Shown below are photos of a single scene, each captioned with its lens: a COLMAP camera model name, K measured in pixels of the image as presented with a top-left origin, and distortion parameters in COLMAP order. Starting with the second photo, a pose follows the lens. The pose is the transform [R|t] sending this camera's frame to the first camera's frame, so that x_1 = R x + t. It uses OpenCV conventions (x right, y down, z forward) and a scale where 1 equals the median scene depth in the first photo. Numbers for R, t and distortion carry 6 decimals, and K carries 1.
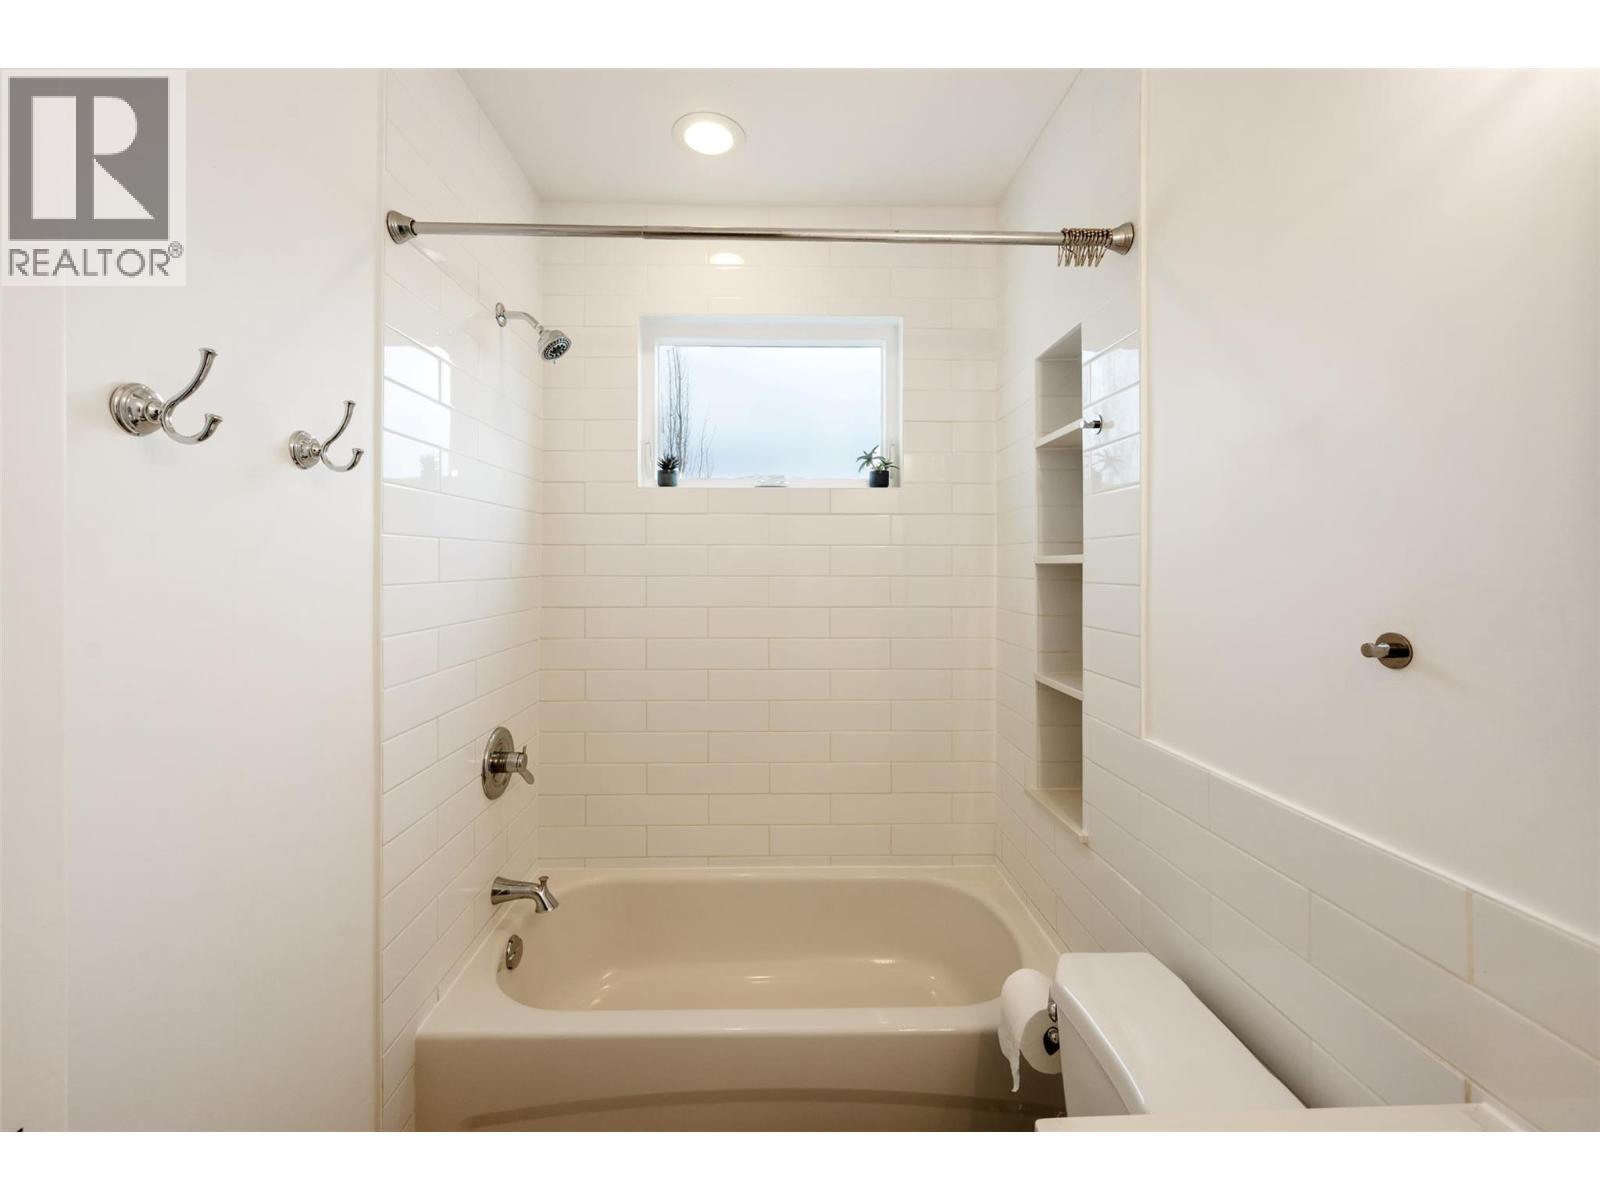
lens RADIAL K [[653.1, 0, 791.9], [0, 653.1, 559.7], [0, 0, 1]] dist [-0.003693, -0.000516]
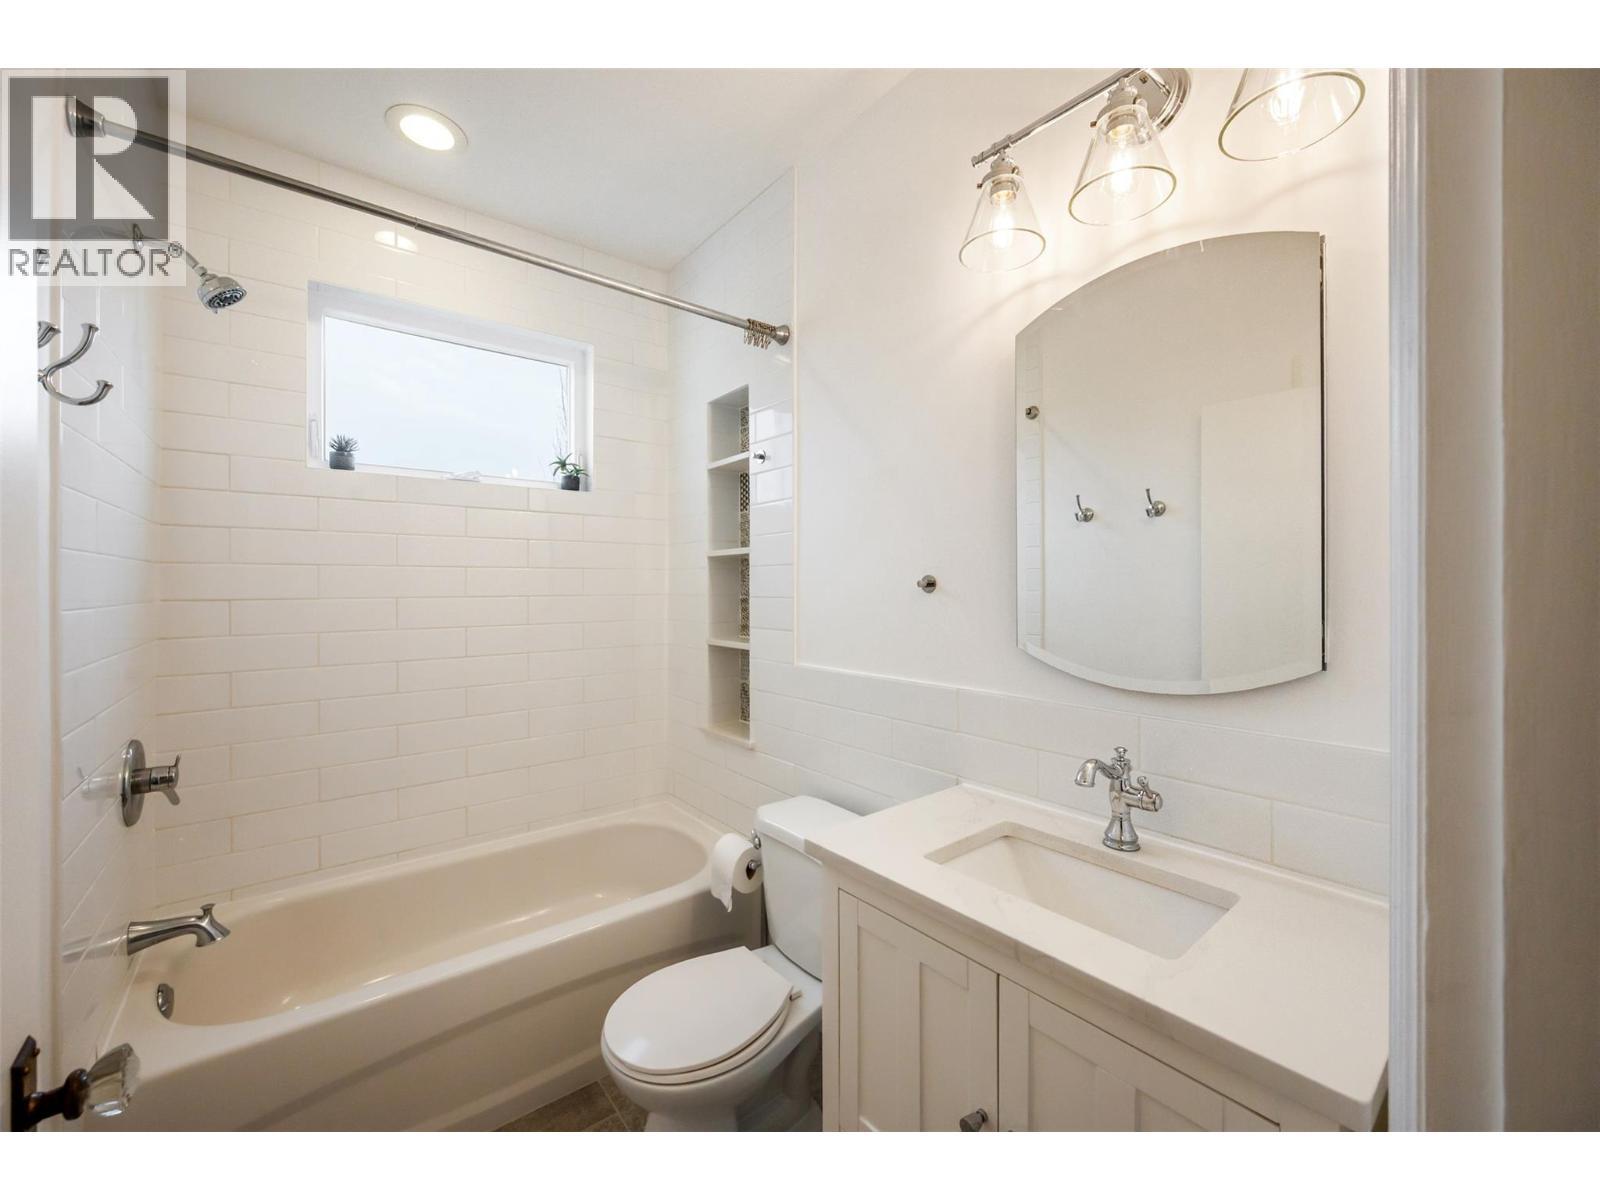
lens RADIAL K [[653.1, 0, 797.2], [0, 653.1, 591.3], [0, 0, 1]] dist [-0.003693, -0.000516]
pose [[0.793758, -0.006361, 0.608201, -0.287643], [0.001834, 0.999966, 0.008065, 0.065434], [-0.608231, -0.005287, 0.793742, -0.165486]]
